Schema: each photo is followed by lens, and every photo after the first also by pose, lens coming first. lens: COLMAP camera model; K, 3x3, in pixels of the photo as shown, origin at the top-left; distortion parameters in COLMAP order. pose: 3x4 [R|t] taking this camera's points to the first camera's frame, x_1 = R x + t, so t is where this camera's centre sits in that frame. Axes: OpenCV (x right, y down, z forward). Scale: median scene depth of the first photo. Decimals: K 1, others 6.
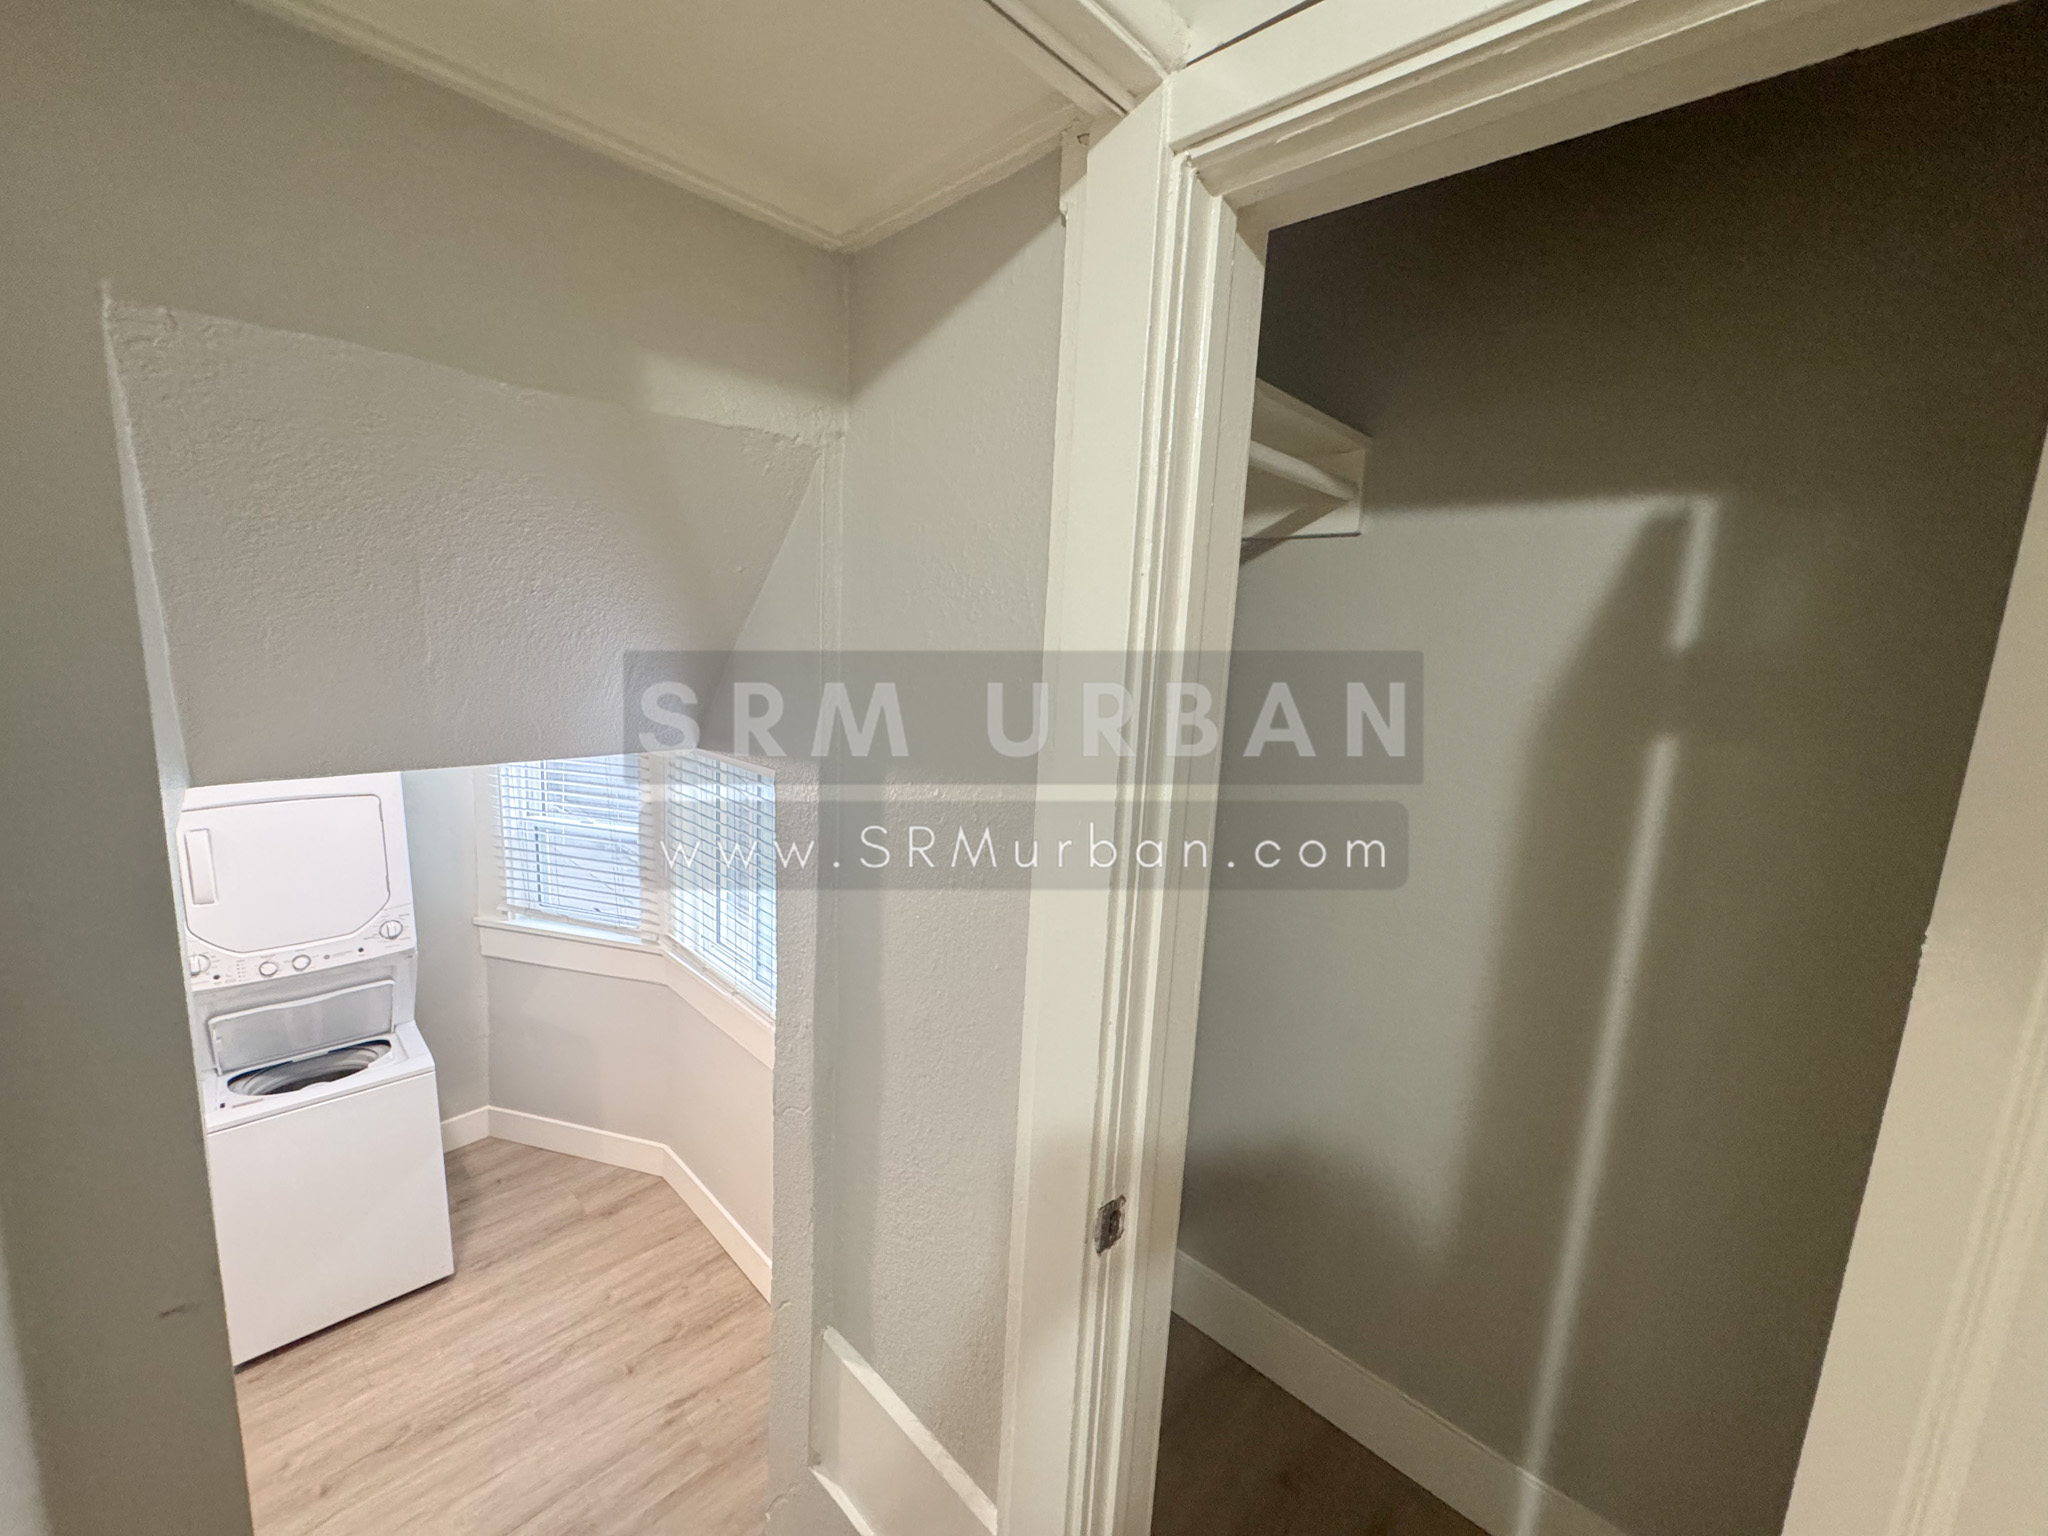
lens RADIAL K [[812.3, 0, 1022.8], [0, 812.3, 769.5], [0, 0, 1]] dist [-0.005605, -0.000369]
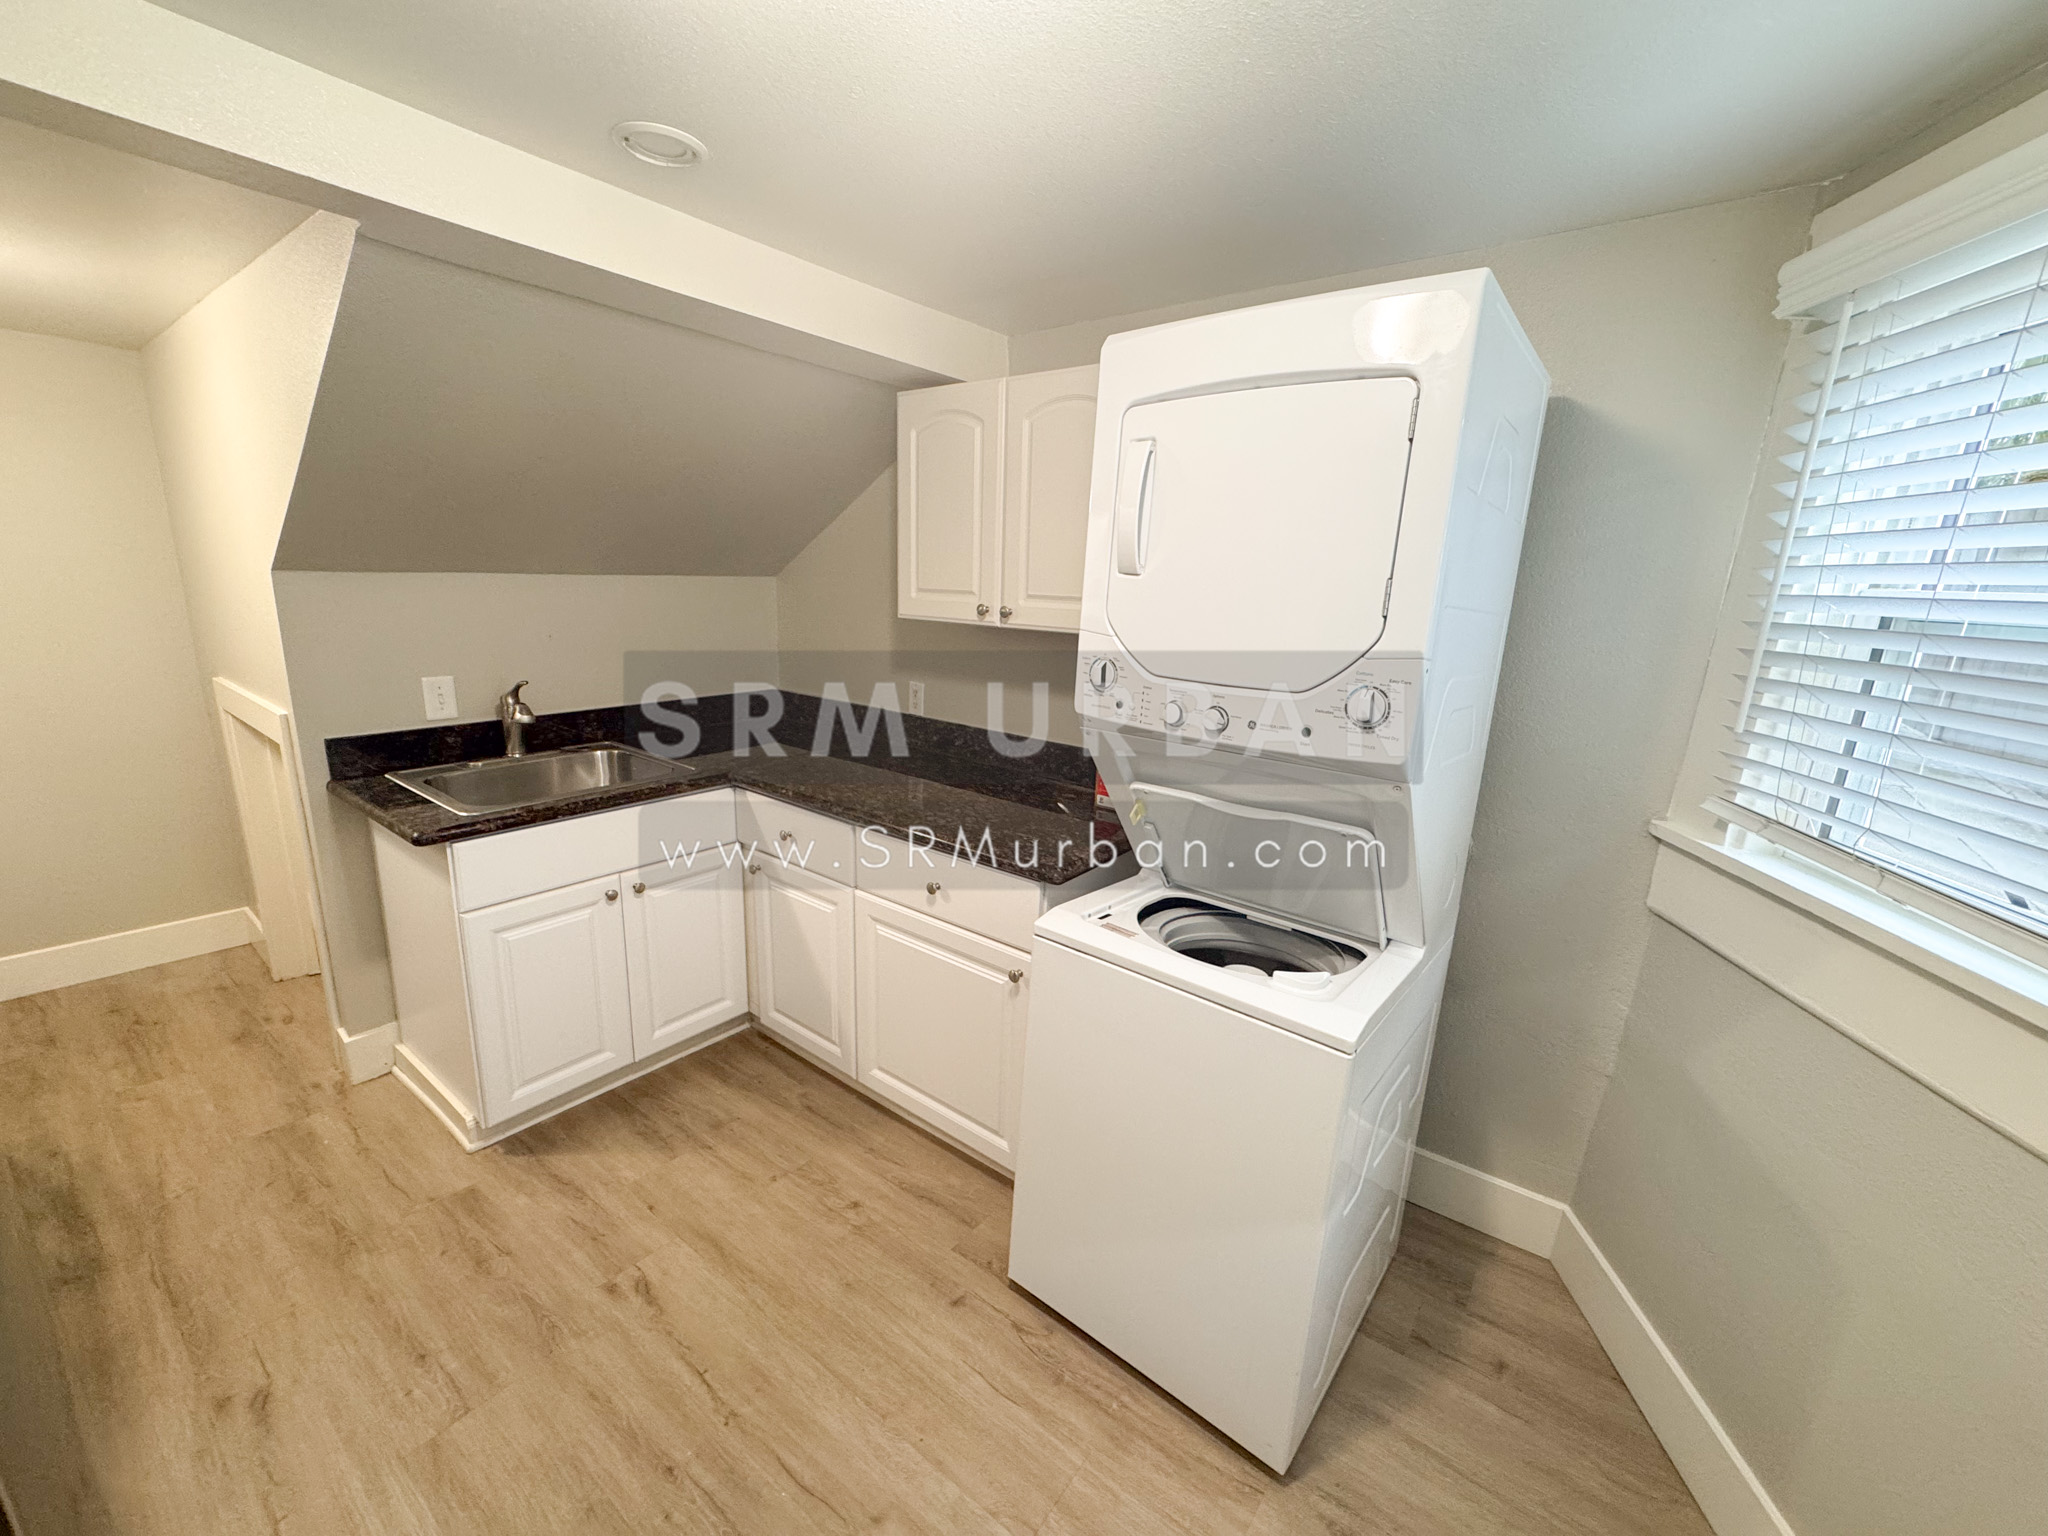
lens RADIAL K [[812.3, 0, 1022.8], [0, 812.3, 769.5], [0, 0, 1]] dist [-0.005605, -0.000369]
pose [[0.111596, 0.196665, -0.974099, -0.294841], [-0.196299, 0.965270, 0.172394, 0.152563], [0.974173, 0.171976, 0.146325, 0.605489]]
